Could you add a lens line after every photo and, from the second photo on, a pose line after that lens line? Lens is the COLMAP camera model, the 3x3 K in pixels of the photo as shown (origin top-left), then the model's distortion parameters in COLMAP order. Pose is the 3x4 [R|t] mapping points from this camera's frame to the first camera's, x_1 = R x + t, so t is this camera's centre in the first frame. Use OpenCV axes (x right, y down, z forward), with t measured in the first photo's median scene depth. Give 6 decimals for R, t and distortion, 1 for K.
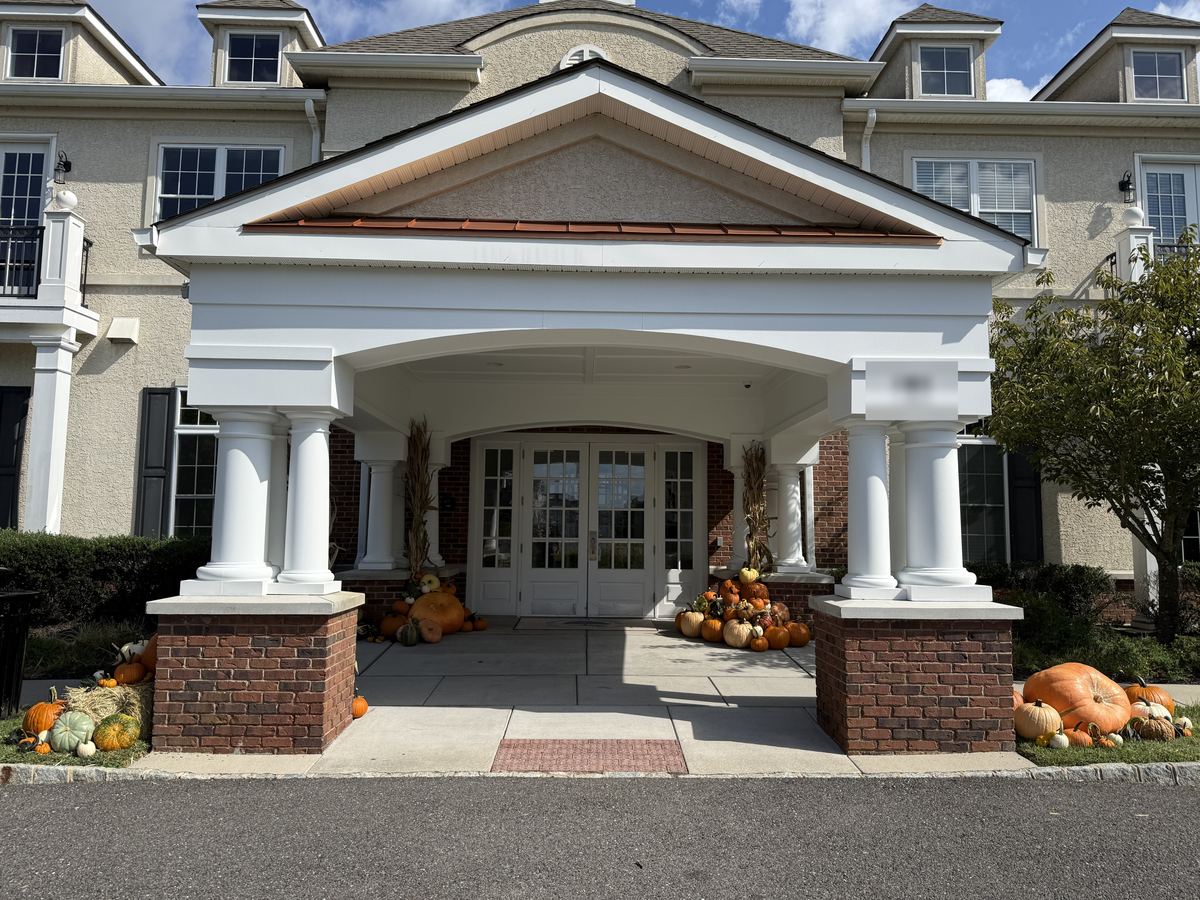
lens RADIAL K [[834.2, 0, 600.0], [0, 834.2, 450.0], [0, 0, 1]] dist [0.098521, -0.147428]
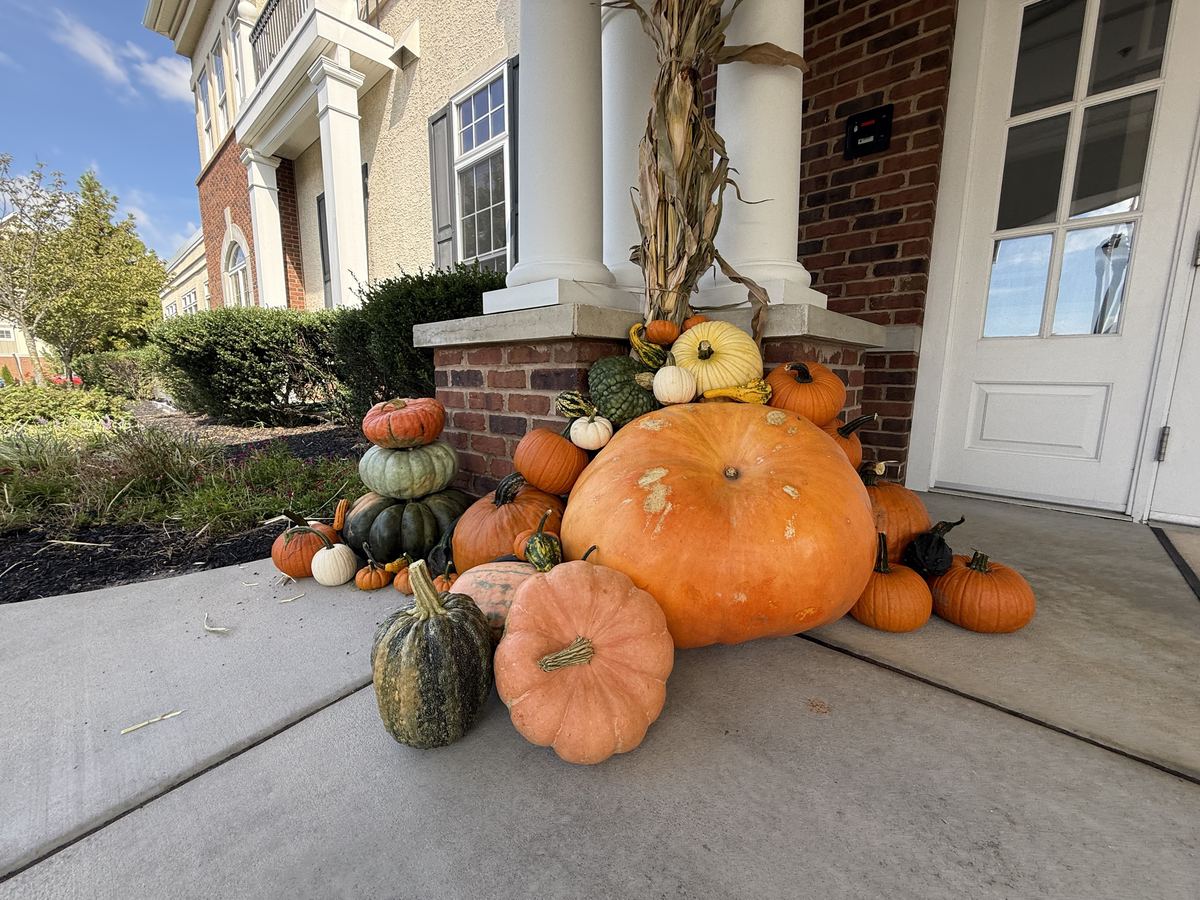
lens RADIAL K [[478.5, 0, 600.0], [0, 478.5, 450.0], [0, 0, 1]] dist [-0.001666, -0.000126]
pose [[0.730379, 0.101698, -0.675429, -0.126766], [0.065129, 0.973979, 0.217078, 0.140247], [0.679930, -0.202539, 0.704750, 0.816482]]
